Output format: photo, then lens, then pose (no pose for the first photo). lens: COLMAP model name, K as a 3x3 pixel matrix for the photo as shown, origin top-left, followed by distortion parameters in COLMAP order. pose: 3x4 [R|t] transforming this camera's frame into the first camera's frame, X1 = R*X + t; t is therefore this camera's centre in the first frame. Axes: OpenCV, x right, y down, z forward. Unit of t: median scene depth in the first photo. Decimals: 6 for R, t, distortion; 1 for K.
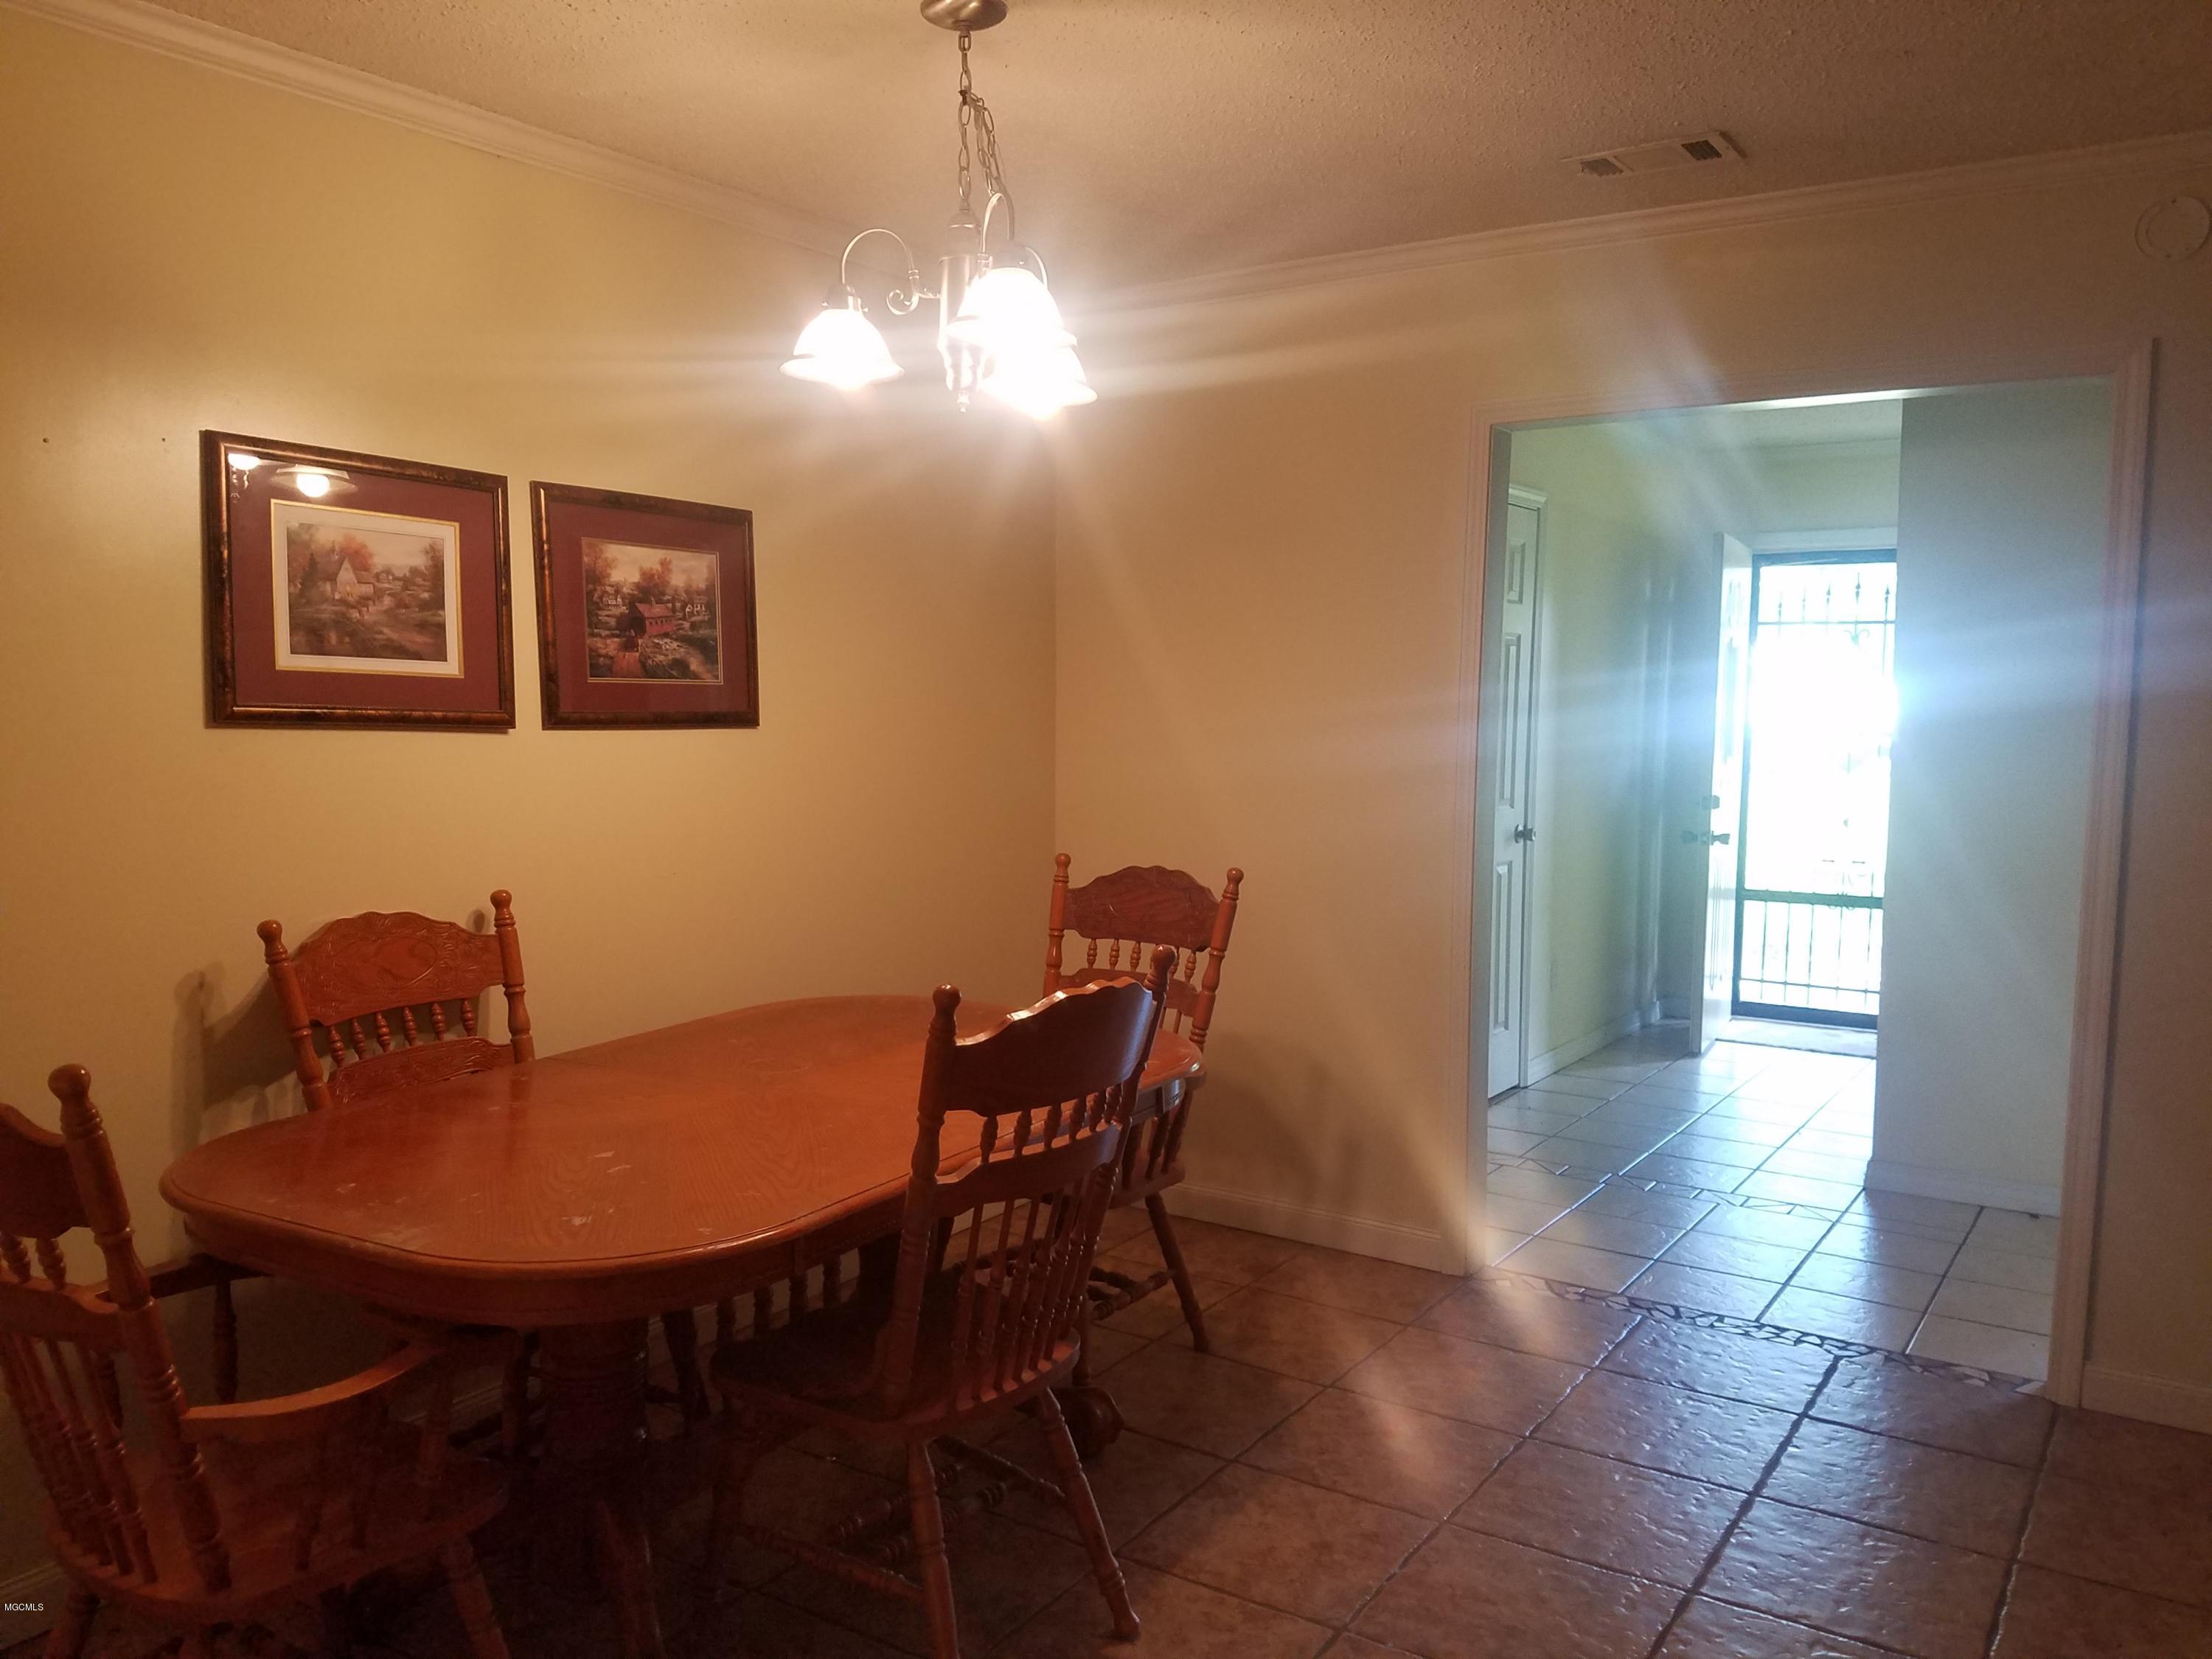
lens RADIAL K [[1708.7, 0, 1106.7], [0, 1708.7, 835.4], [0, 0, 1]] dist [-0.003514, -0.000414]
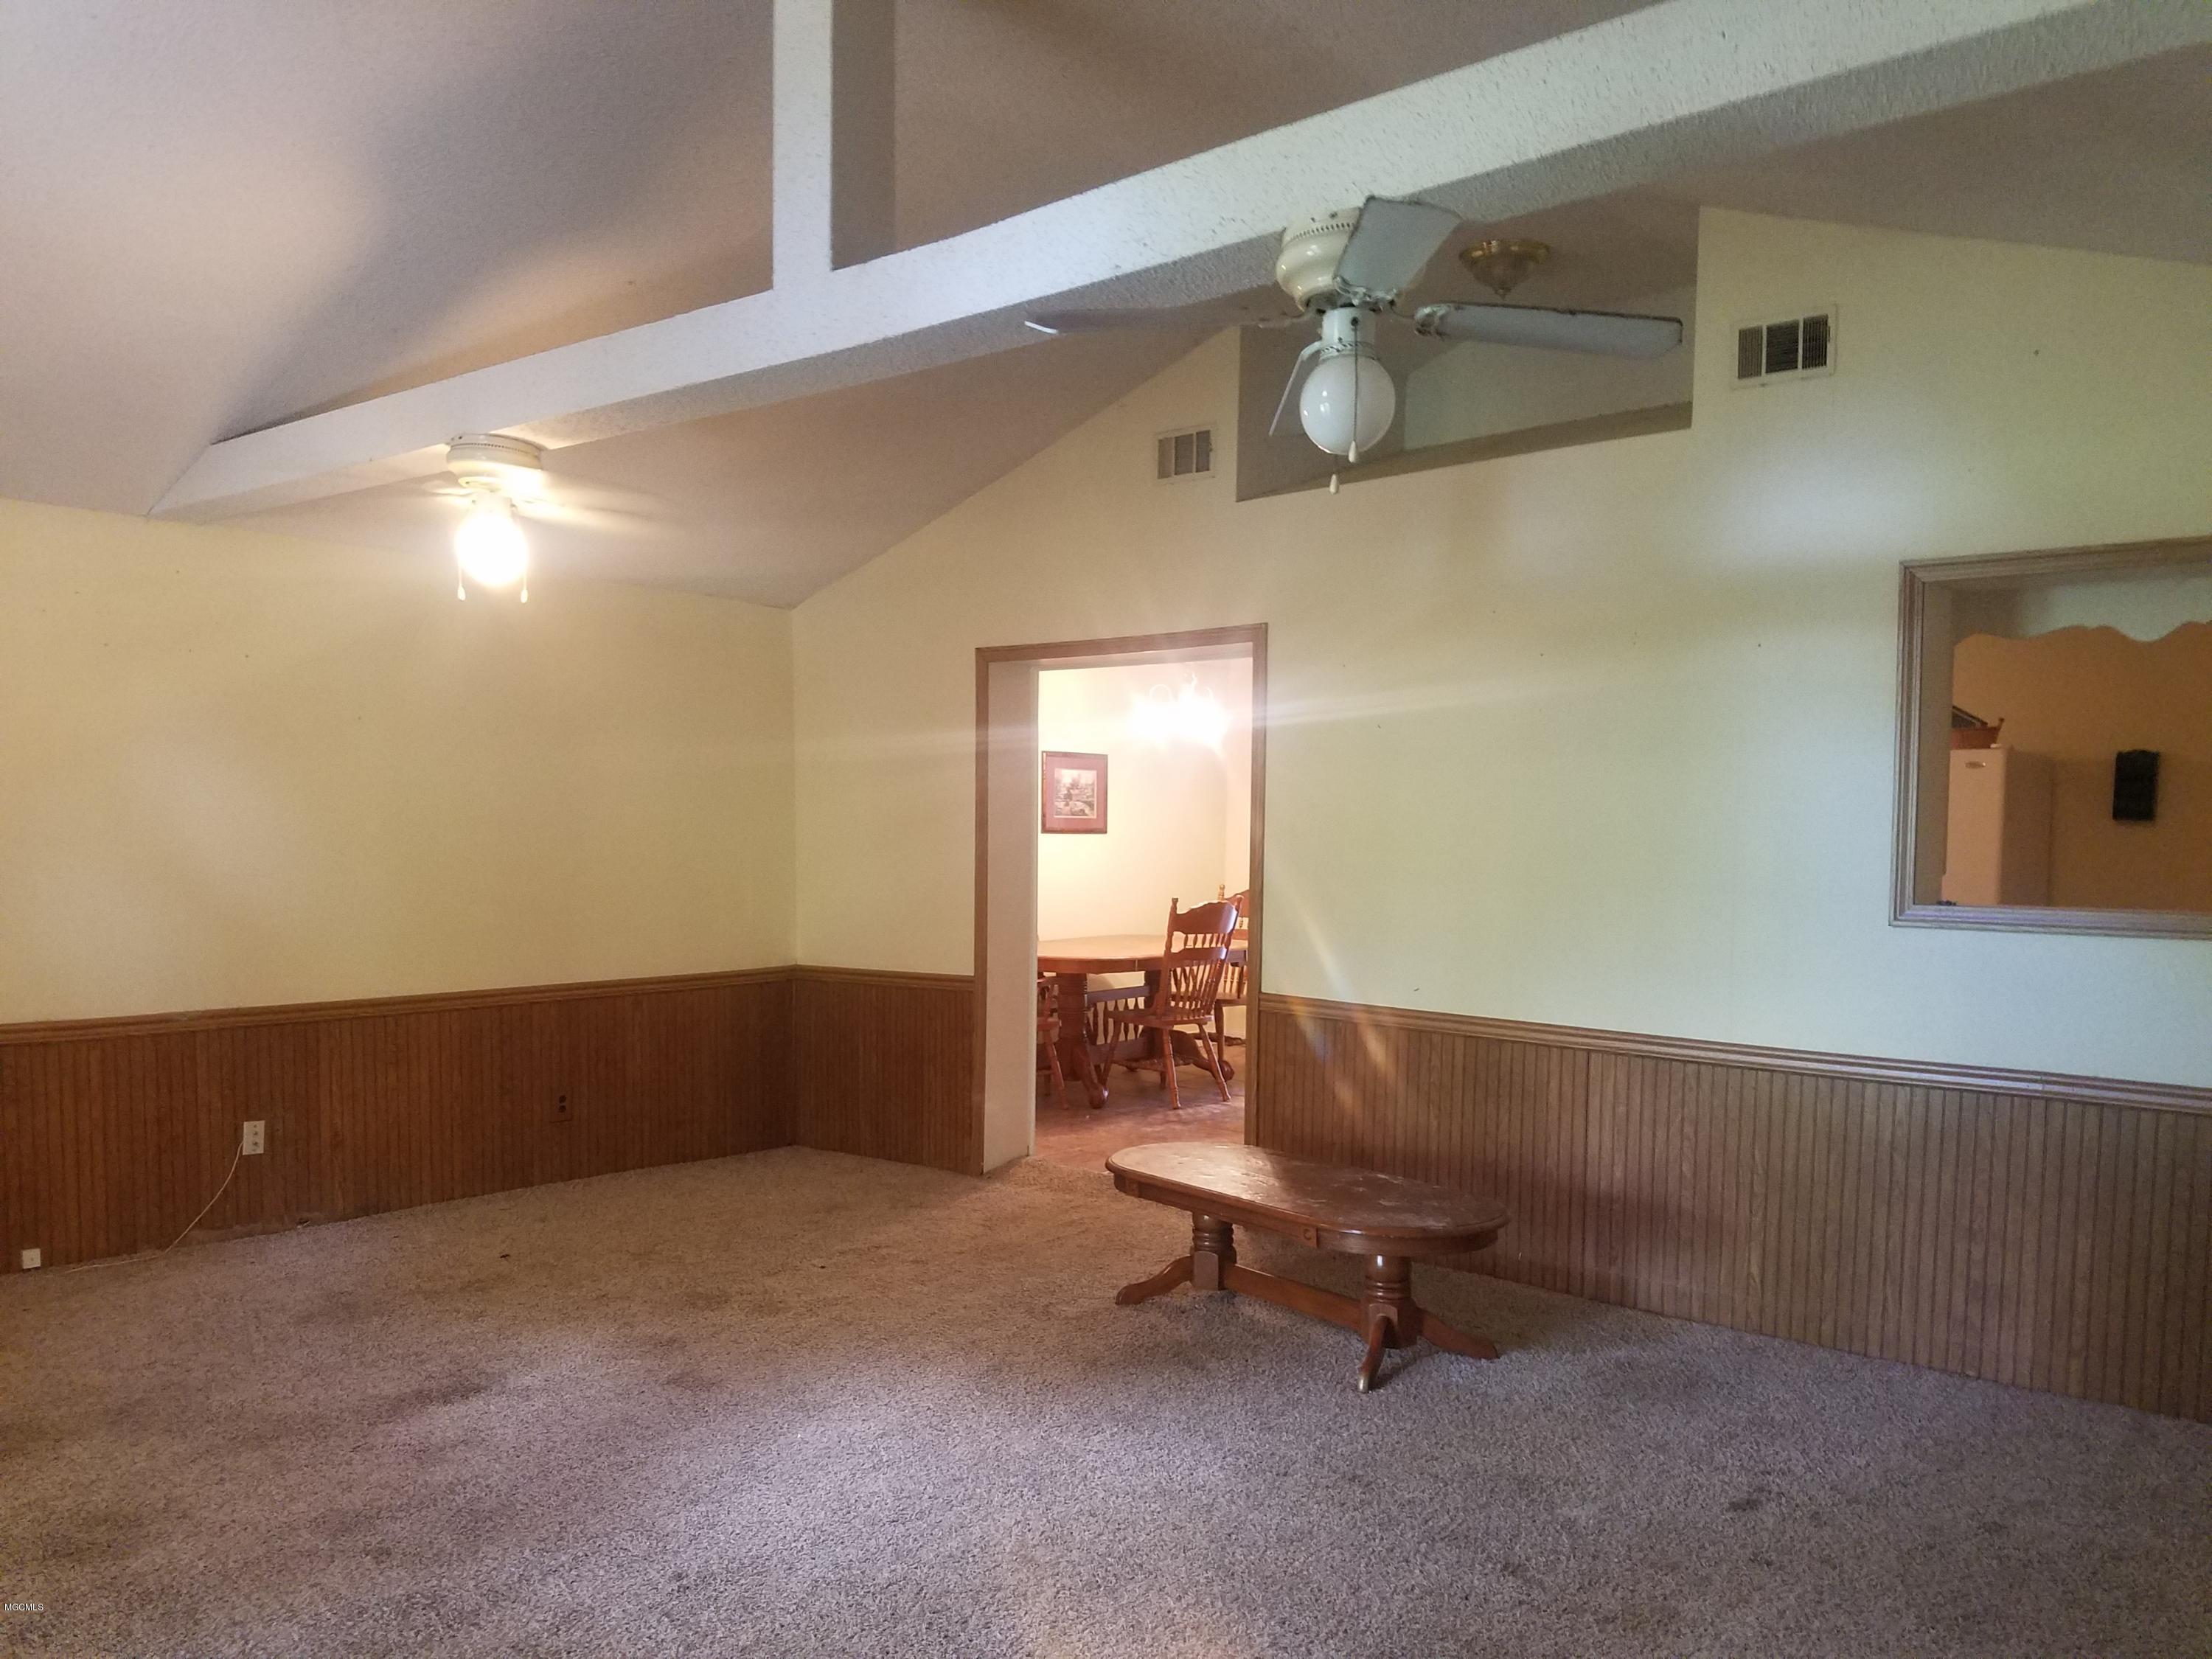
lens RADIAL K [[1708.7, 0, 1106.7], [0, 1708.7, 827.7], [0, 0, 1]] dist [-0.003514, -0.000414]
pose [[0.989916, 0.001421, -0.141647, 0.192398], [-0.013874, 0.996115, -0.086967, 0.176434], [0.140973, 0.088055, 0.986090, -1.816813]]
